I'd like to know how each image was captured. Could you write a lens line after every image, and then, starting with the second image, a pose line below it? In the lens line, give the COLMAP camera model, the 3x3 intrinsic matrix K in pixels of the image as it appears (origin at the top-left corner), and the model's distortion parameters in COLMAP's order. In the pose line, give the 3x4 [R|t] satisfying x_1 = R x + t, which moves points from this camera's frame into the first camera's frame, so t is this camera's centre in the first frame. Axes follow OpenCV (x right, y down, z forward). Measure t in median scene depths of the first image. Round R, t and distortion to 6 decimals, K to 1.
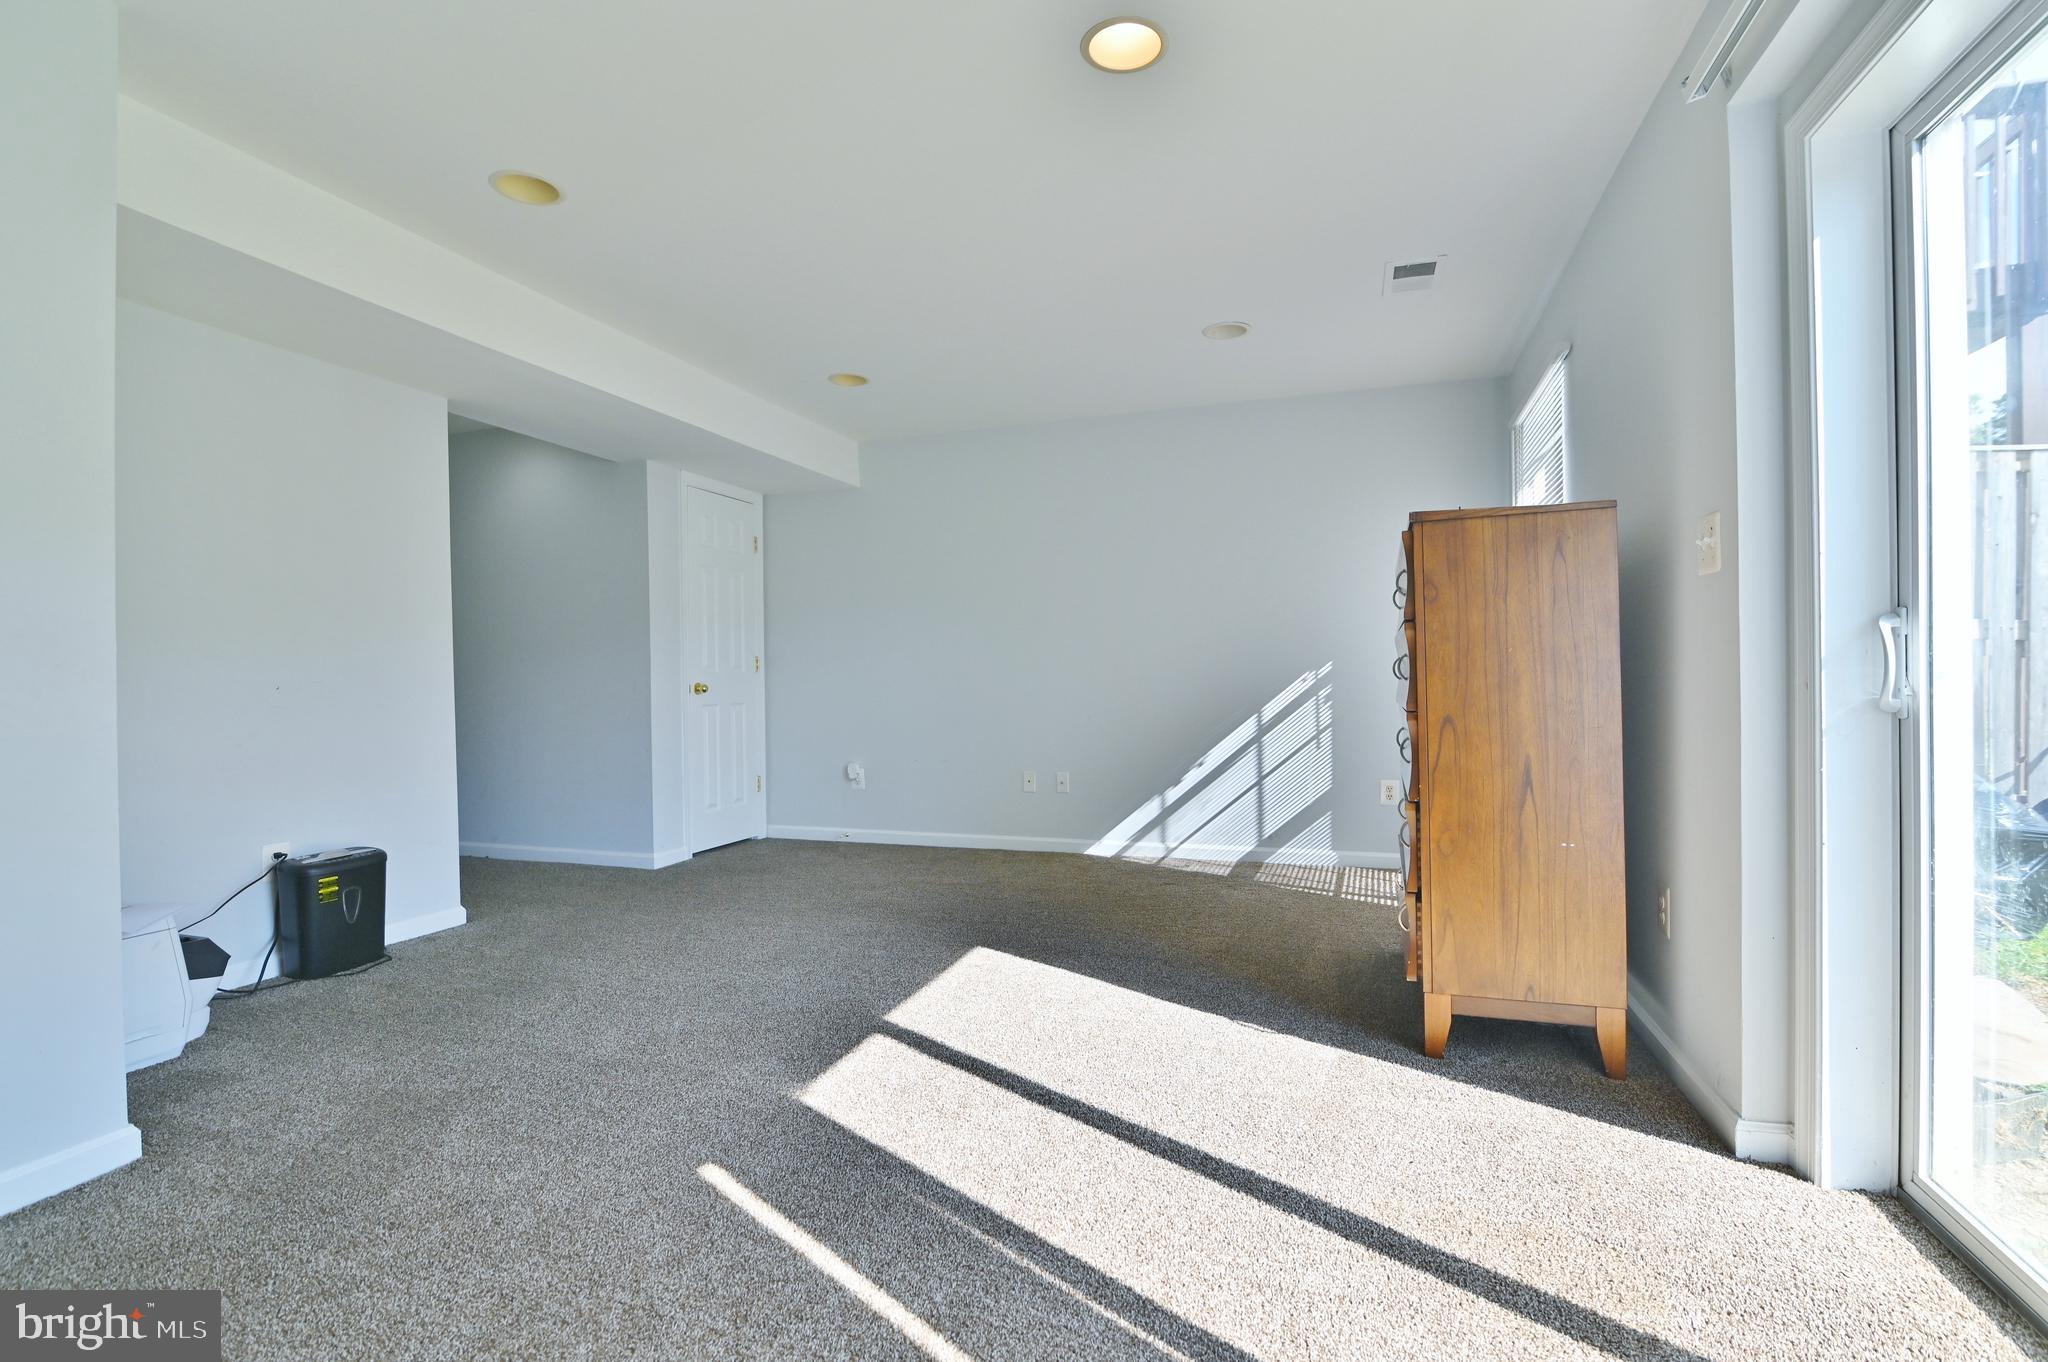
lens RADIAL K [[948.3, 0, 1024.0], [0, 948.3, 681.0], [0, 0, 1]] dist [-0.015438, 0.000330]
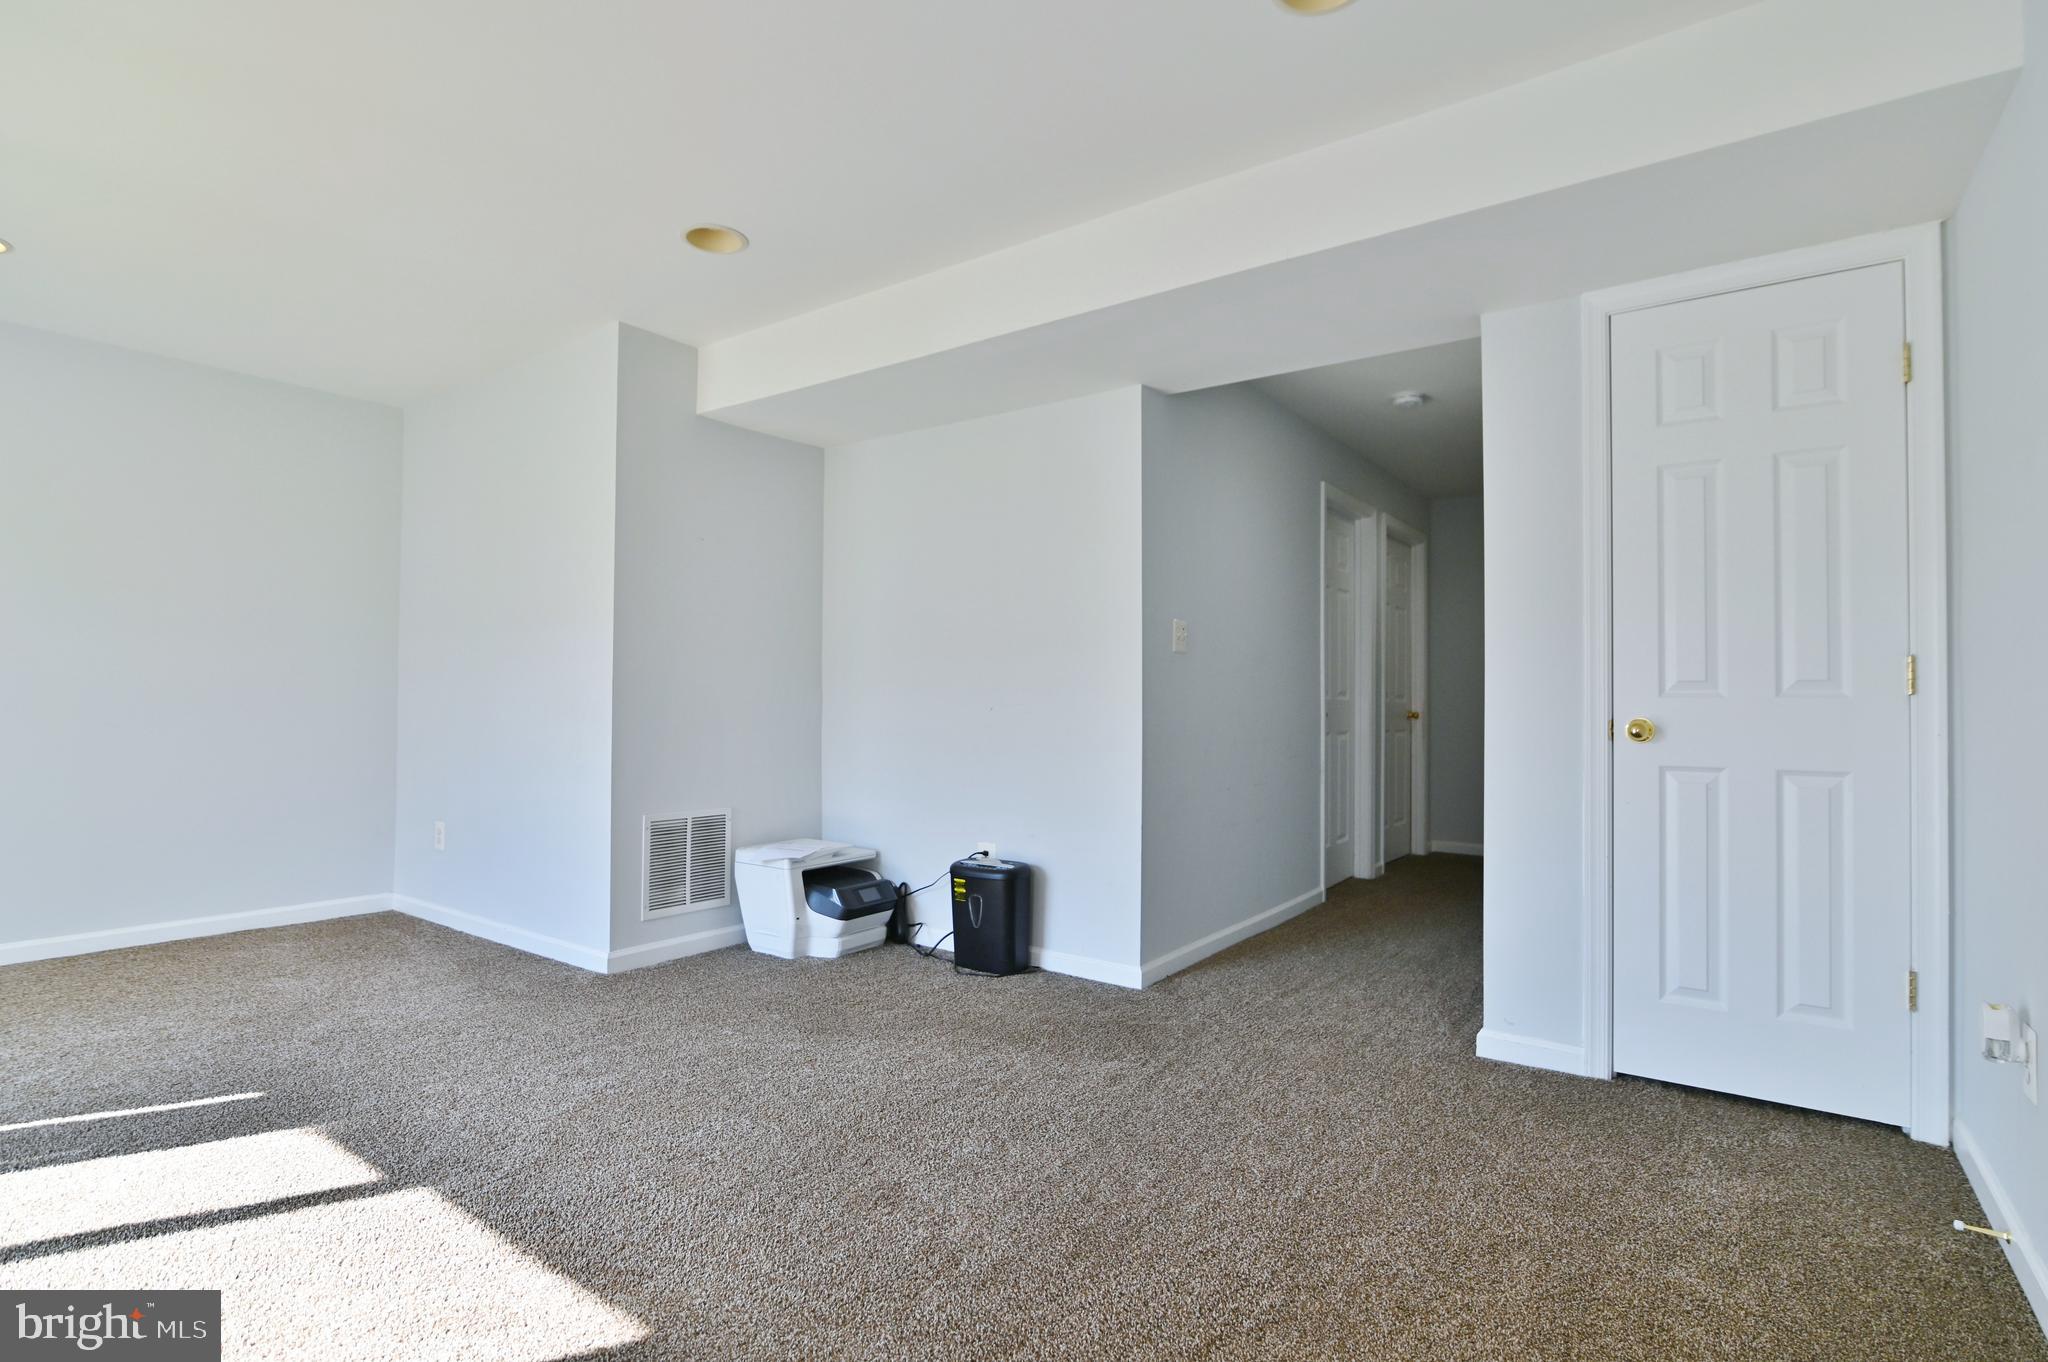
lens RADIAL K [[980.6, 0, 972.5], [0, 980.6, 693.0], [0, 0, 1]] dist [0.010695, -0.000057]
pose [[-0.289459, -0.009827, -0.957140, 0.357122], [-0.014953, 0.999872, -0.005744, -0.004282], [0.957073, 0.012649, -0.289569, 1.308127]]
